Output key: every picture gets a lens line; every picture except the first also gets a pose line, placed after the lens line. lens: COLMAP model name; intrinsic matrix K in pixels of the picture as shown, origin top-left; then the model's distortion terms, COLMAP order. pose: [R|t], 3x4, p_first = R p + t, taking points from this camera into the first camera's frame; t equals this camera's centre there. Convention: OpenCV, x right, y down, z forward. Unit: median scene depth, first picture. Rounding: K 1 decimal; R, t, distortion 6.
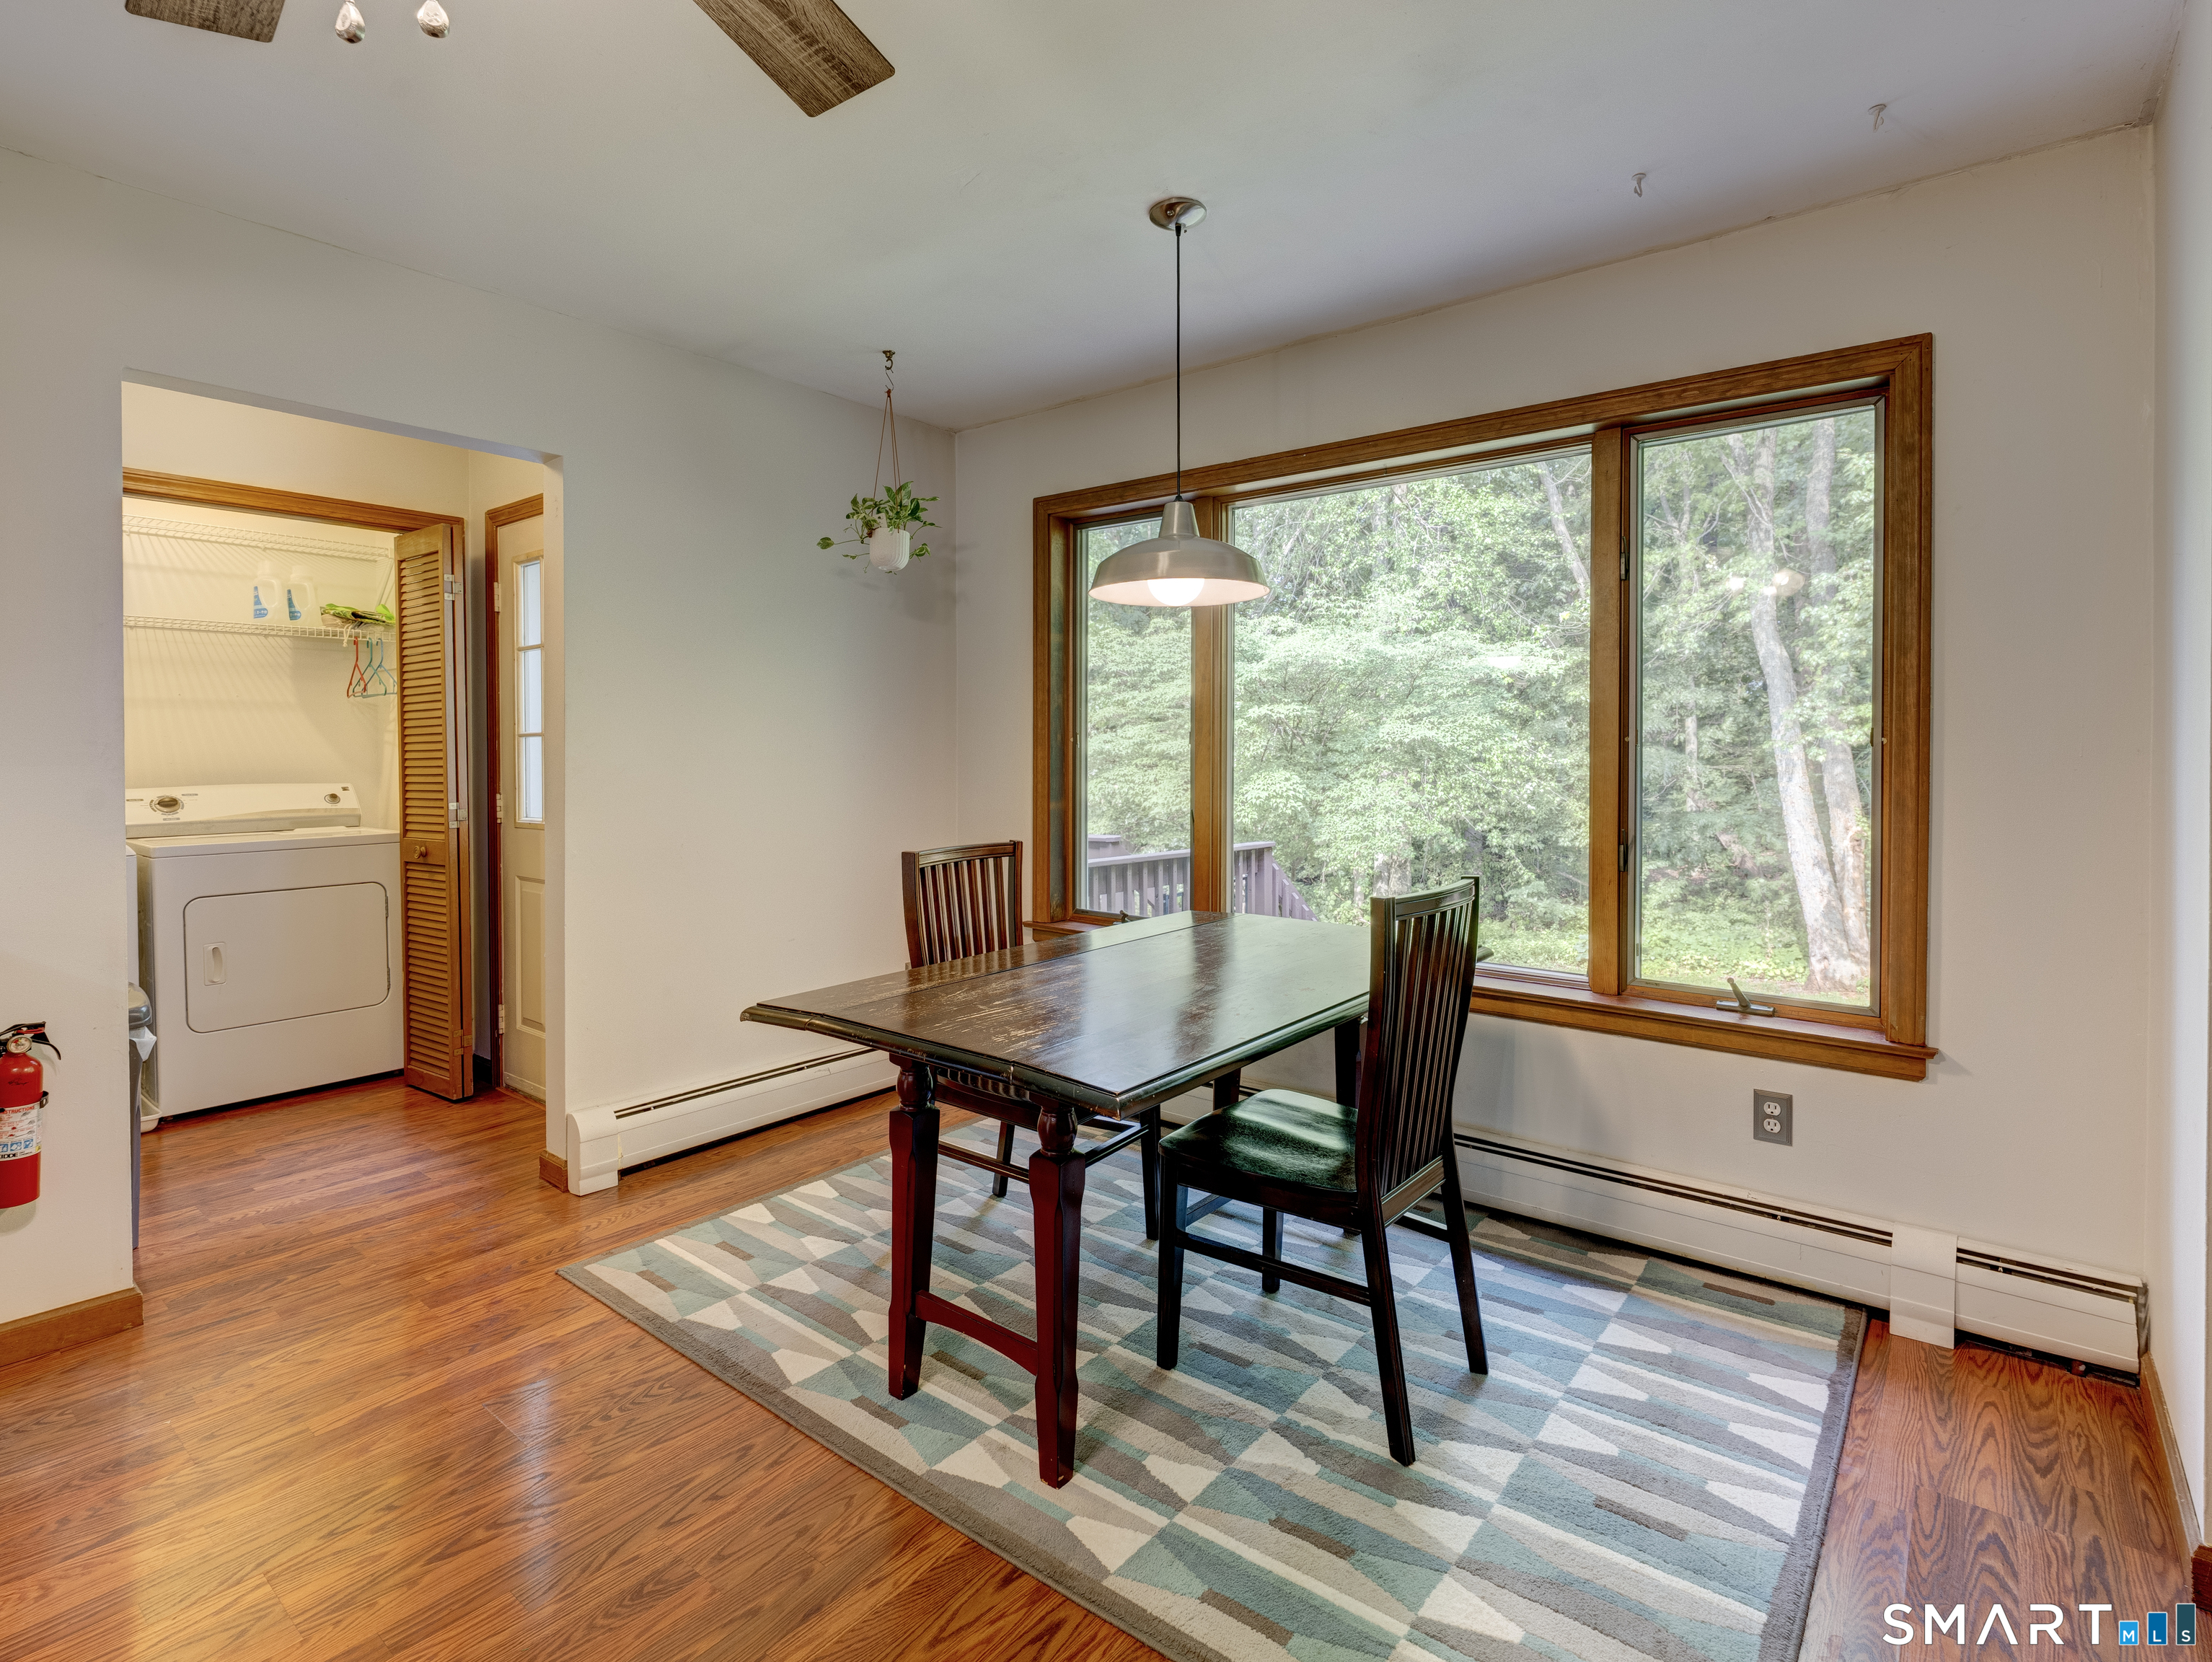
lens RADIAL K [[1103.1, 0, 1150.7], [0, 1103.1, 756.3], [0, 0, 1]] dist [-0.001968, -0.000220]
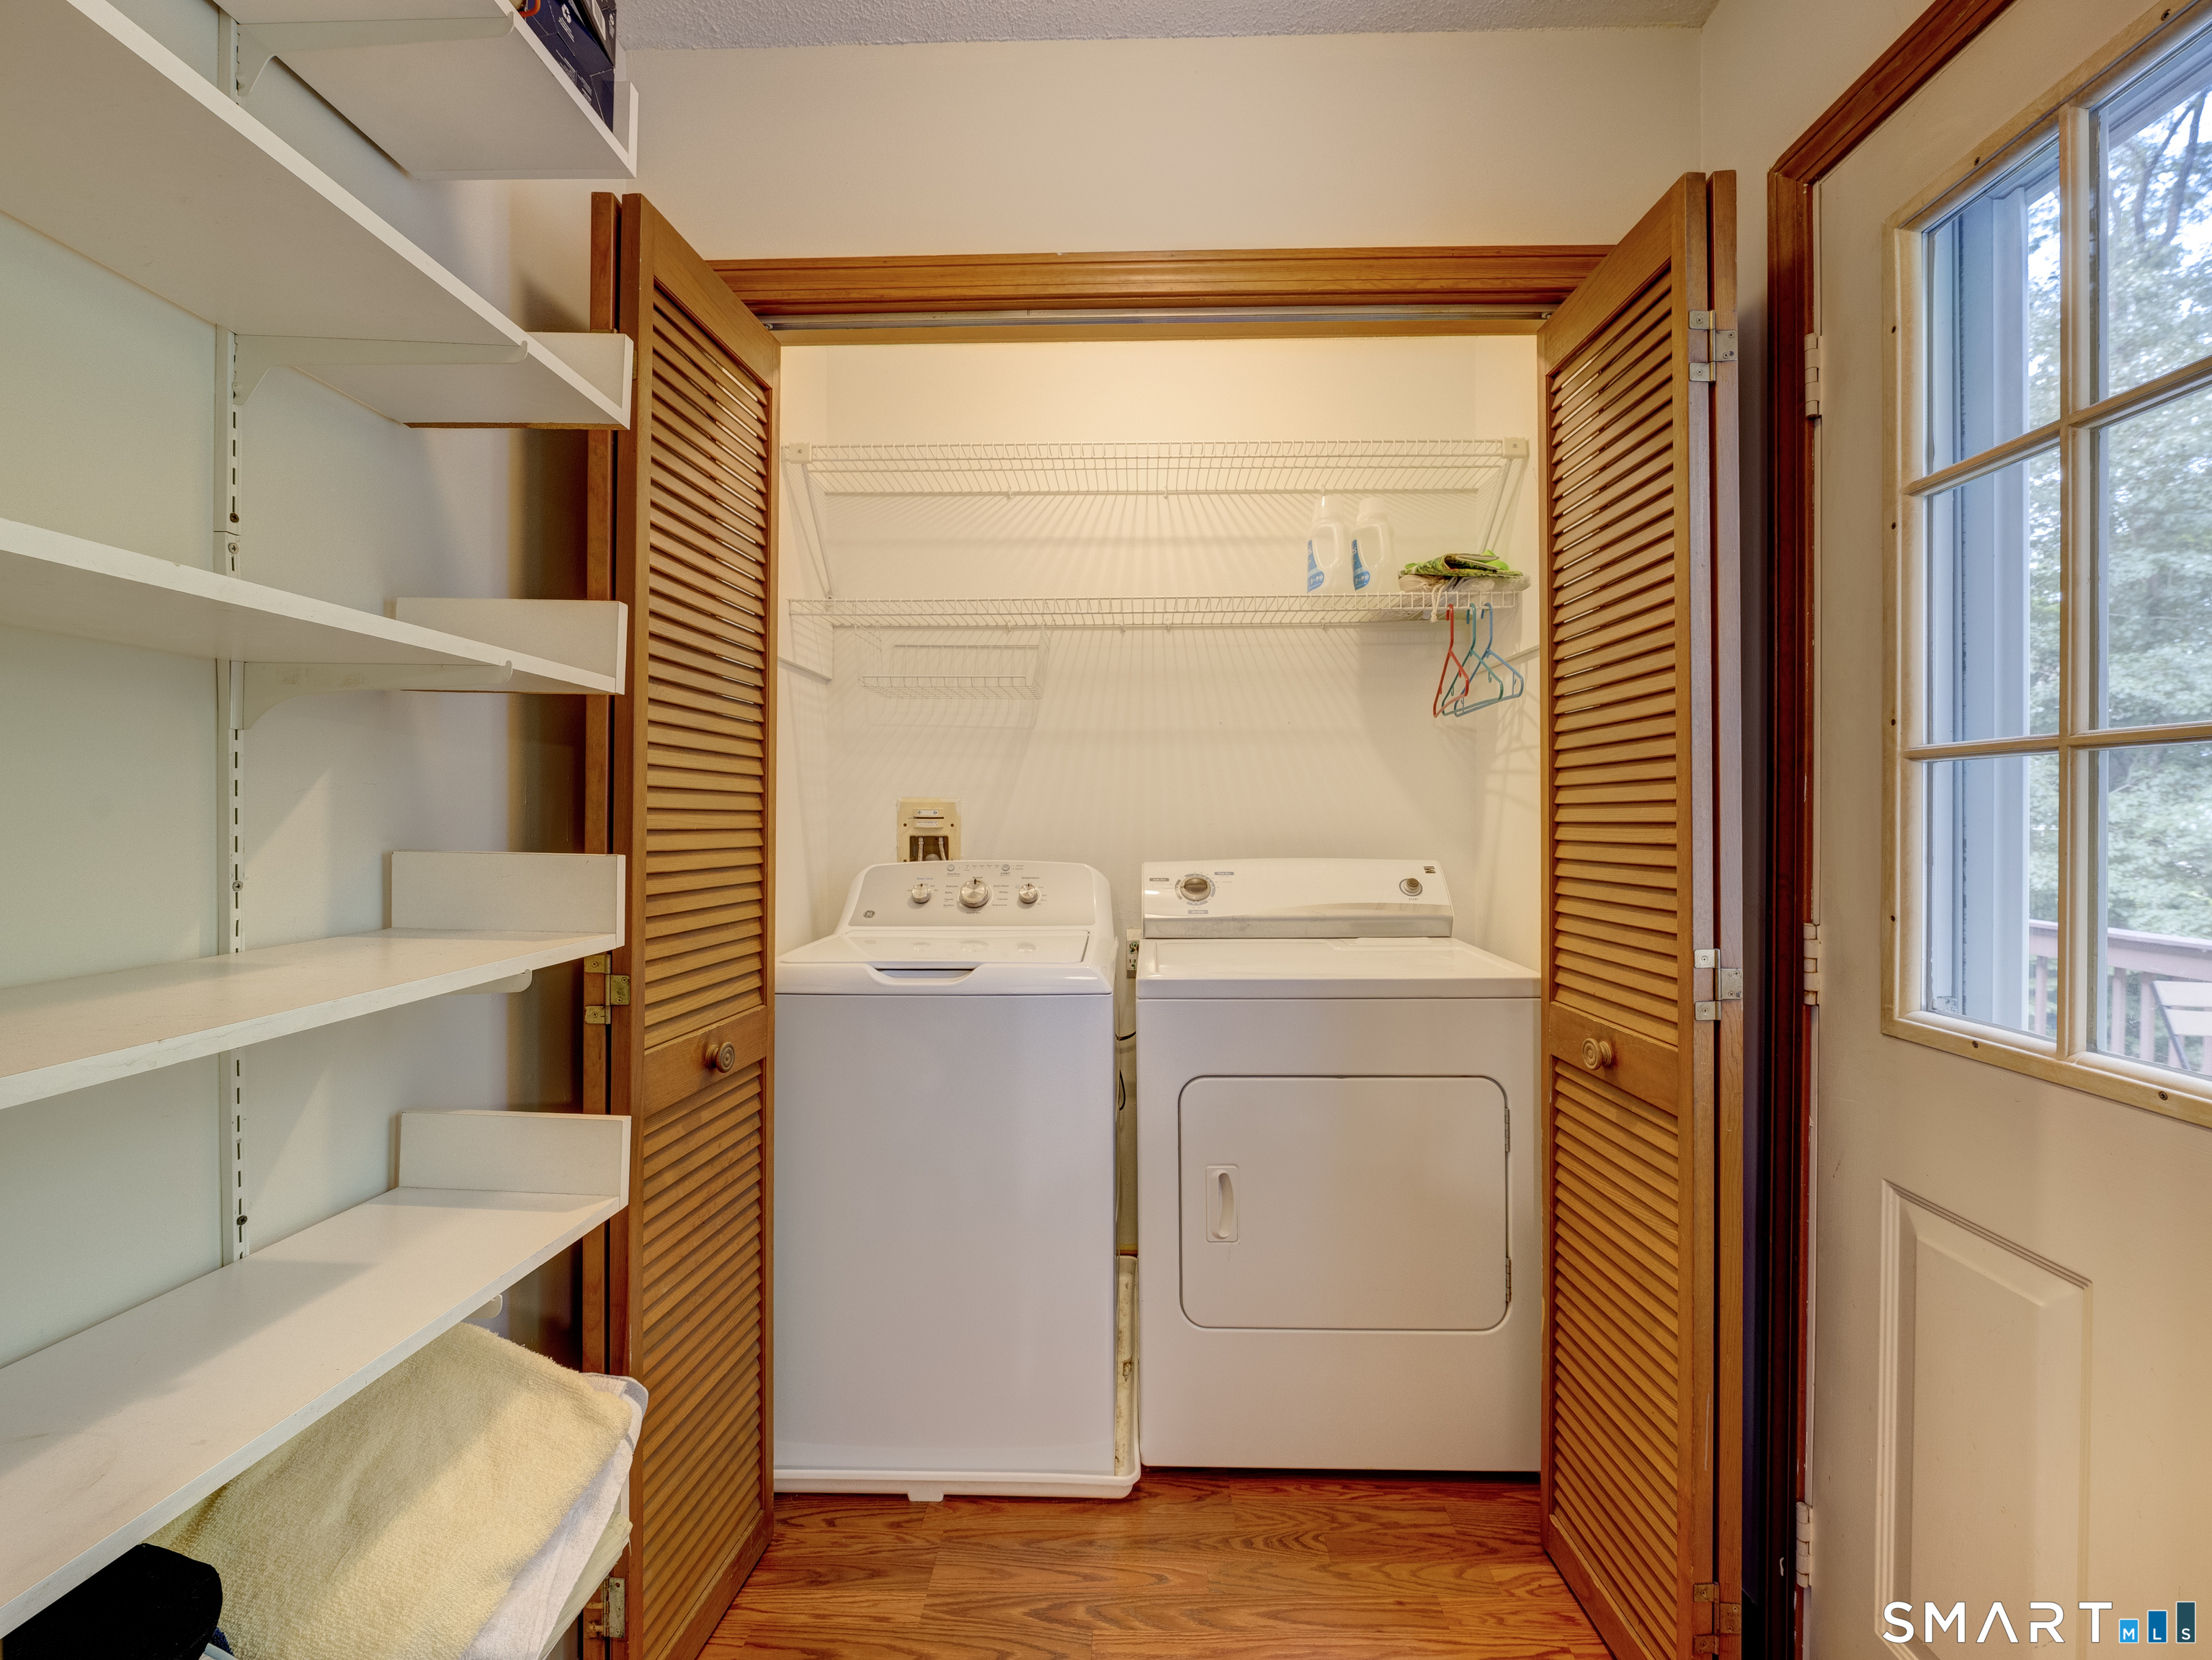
lens RADIAL K [[893.9, 0, 1107.1], [0, 893.9, 819.3], [0, 0, 1]] dist [-0.001739, -0.000029]
pose [[0.575654, 0.011362, -0.817615, -0.480005], [-0.009941, 0.999927, 0.006897, 0.000152], [0.817633, 0.004158, 0.575725, 0.637074]]
